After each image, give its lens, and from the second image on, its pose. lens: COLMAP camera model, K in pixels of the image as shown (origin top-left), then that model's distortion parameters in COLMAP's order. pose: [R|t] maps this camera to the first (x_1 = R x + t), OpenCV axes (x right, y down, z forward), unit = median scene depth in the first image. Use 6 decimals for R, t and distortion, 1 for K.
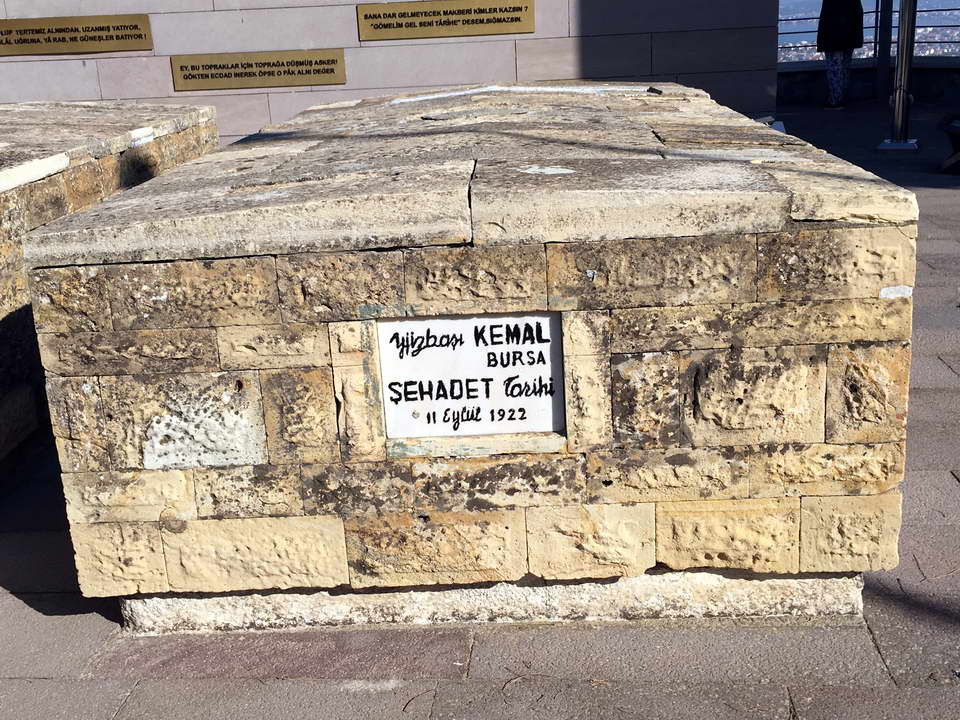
lens RADIAL K [[1120.8, 0, 480.2], [0, 1120.8, 354.0], [0, 0, 1]] dist [0.050507, 0.000000]
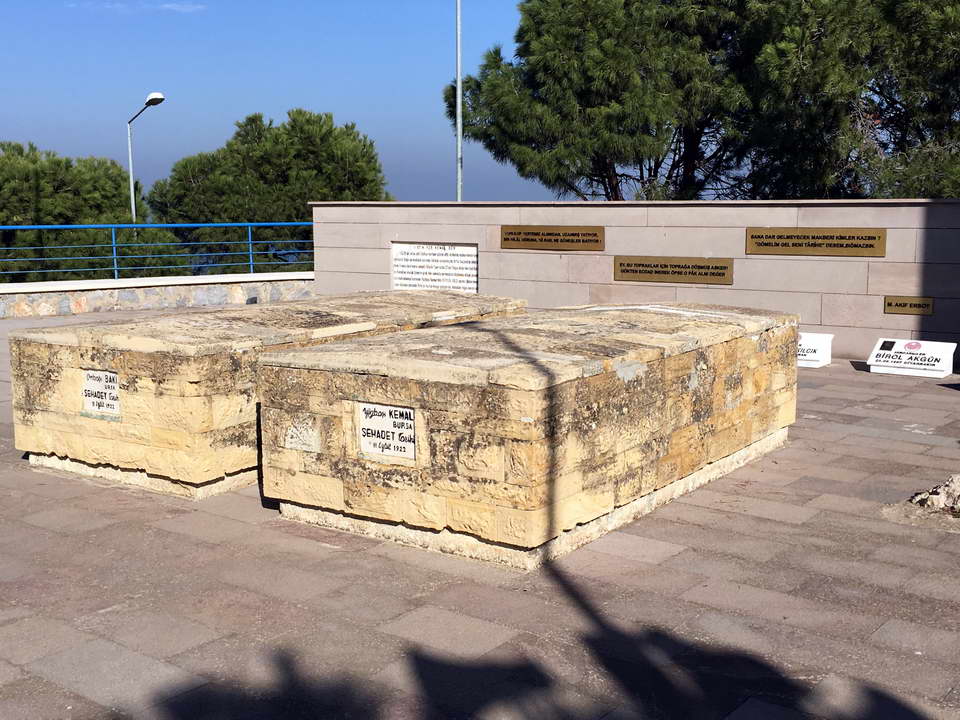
lens RADIAL K [[1120.8, 0, 479.7], [0, 1120.8, 361.6], [0, 0, 1]] dist [0.050507, 0.000000]
pose [[0.838835, 0.120538, -0.530874, 1.433315], [-0.191671, 0.978130, -0.080769, 0.032610], [0.509528, 0.169505, 0.843593, -0.983078]]
